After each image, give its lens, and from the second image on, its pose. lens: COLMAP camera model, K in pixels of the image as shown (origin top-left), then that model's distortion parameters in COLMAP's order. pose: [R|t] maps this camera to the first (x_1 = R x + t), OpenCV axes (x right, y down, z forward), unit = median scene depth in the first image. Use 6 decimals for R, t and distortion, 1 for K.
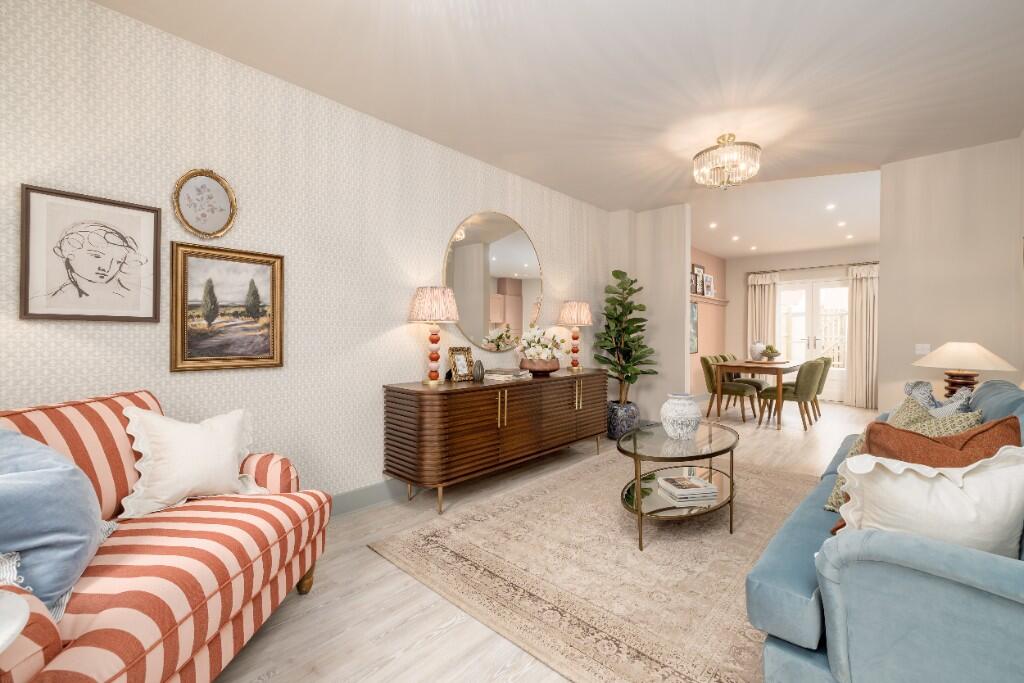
lens RADIAL K [[434.8, 0, 513.8], [0, 434.8, 336.5], [0, 0, 1]] dist [-0.001373, 0.000820]
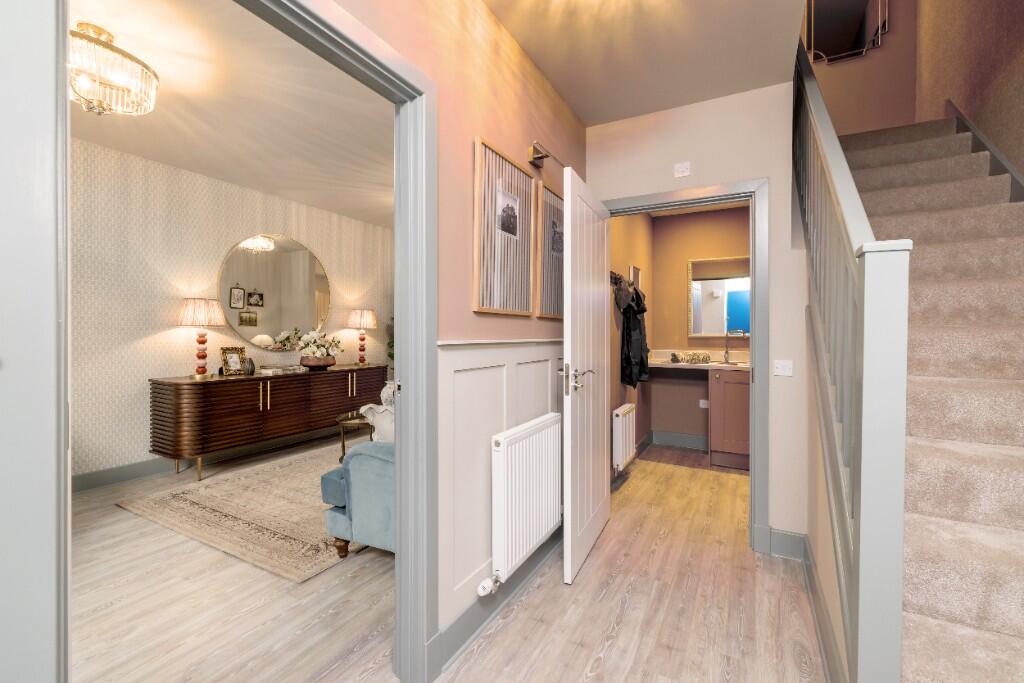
lens RADIAL K [[434.8, 0, 531.7], [0, 434.8, 338.0], [0, 0, 1]] dist [-0.001373, 0.000820]
pose [[0.965201, 0.002918, 0.261492, 0.391621], [-0.005373, 0.999948, 0.008675, -0.017136], [-0.261453, -0.009778, 0.965167, -0.419629]]
